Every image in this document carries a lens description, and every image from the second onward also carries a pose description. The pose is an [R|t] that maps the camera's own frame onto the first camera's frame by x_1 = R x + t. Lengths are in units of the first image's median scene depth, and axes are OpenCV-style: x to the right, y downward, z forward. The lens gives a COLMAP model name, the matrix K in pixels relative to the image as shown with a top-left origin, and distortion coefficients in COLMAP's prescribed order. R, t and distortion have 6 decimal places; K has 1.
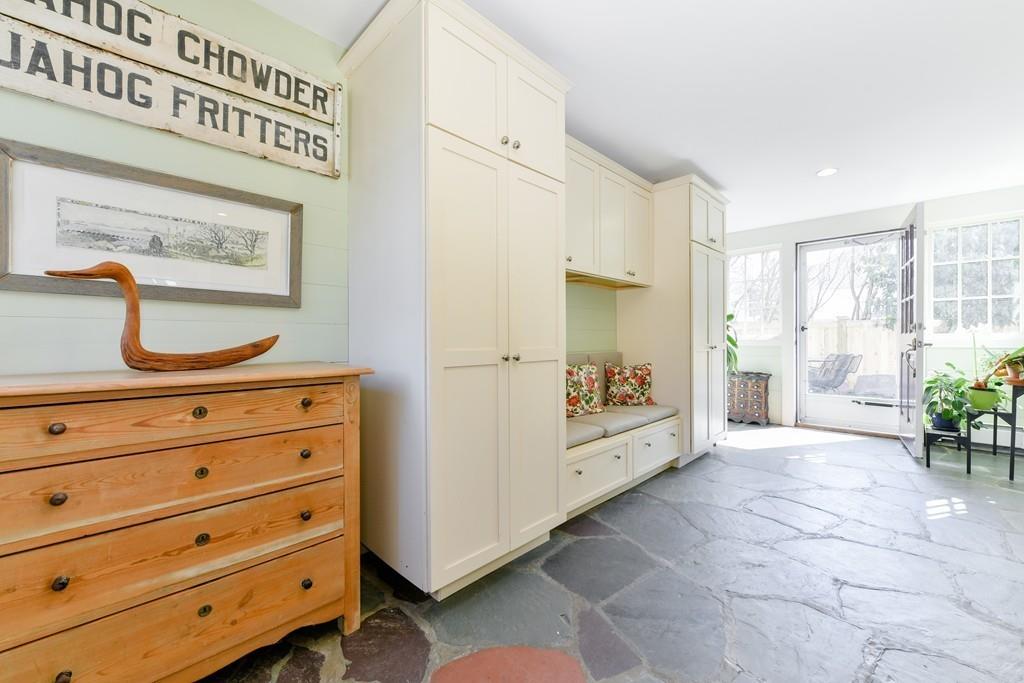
lens RADIAL K [[404.1, 0, 508.9], [0, 404.1, 338.2], [0, 0, 1]] dist [0.033673, -0.000502]
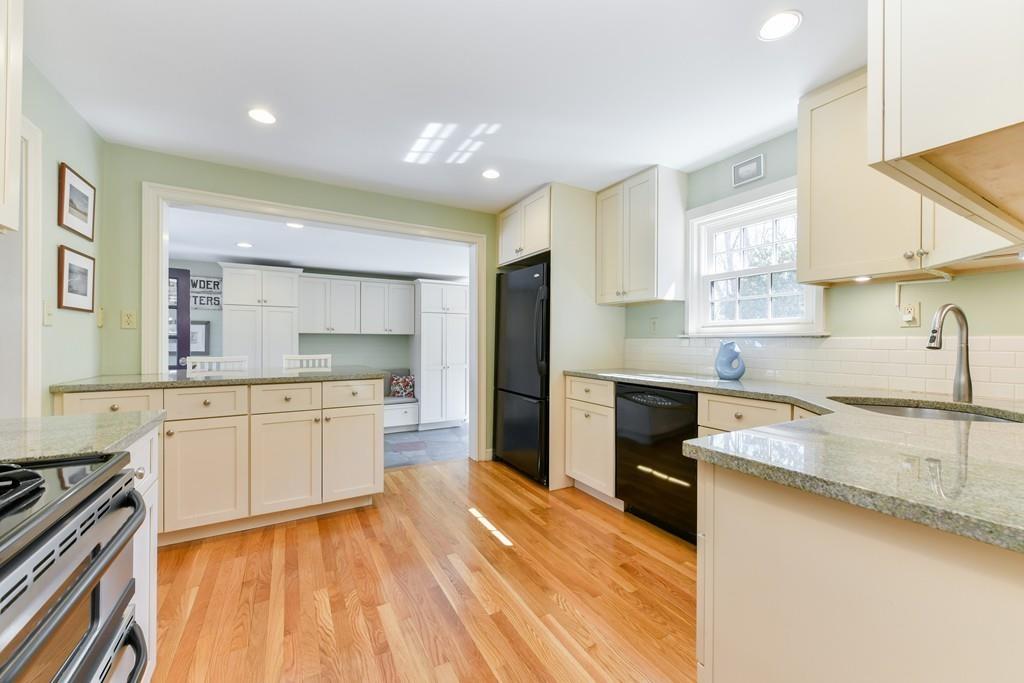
lens RADIAL K [[404.1, 0, 513.3], [0, 404.1, 340.1], [0, 0, 1]] dist [0.033673, -0.000502]
pose [[0.962827, 0.006837, -0.270033, 2.483997], [-0.005296, 0.999965, 0.006437, -0.222226], [0.270068, -0.004767, 0.962829, -1.320544]]
